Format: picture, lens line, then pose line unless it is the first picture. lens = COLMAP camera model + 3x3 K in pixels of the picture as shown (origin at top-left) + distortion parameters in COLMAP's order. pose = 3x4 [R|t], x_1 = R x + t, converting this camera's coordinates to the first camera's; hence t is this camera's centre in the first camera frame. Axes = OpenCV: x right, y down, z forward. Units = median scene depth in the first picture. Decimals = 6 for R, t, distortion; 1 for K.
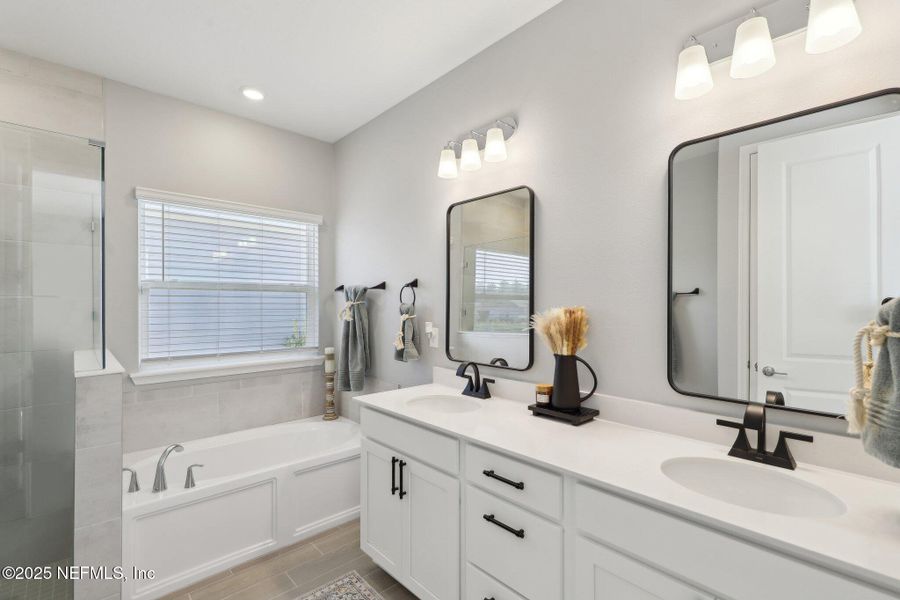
lens RADIAL K [[409.5, 0, 450.6], [0, 409.5, 307.3], [0, 0, 1]] dist [0.002059, -0.000023]
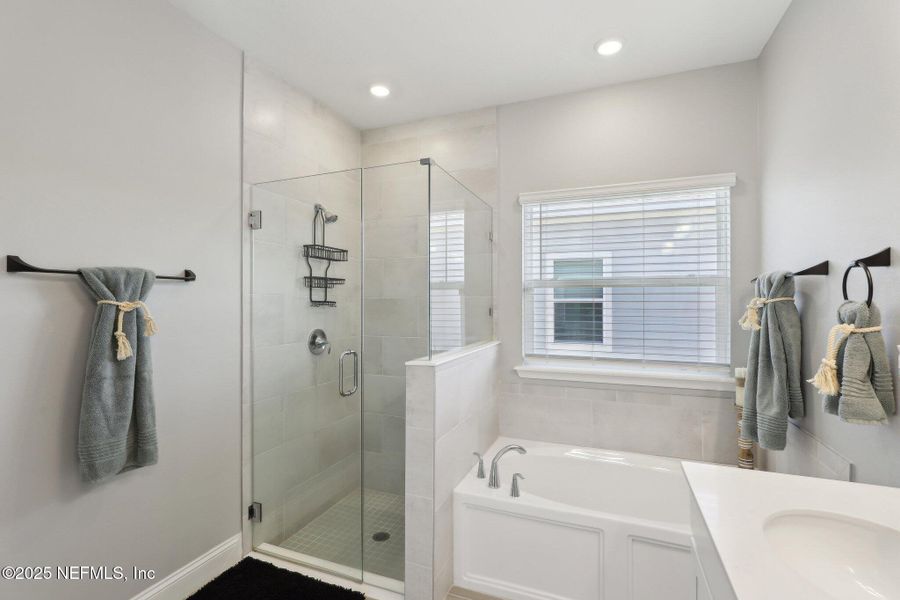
lens RADIAL K [[407.8, 0, 450.0], [0, 407.8, 300.0], [0, 0, 1]] dist [0.000667, 0.000245]
pose [[0.429549, -0.004548, -0.903032, 0.106672], [-0.005540, 0.999955, -0.007671, -0.004086], [0.903026, 0.008298, 0.429505, 0.323497]]
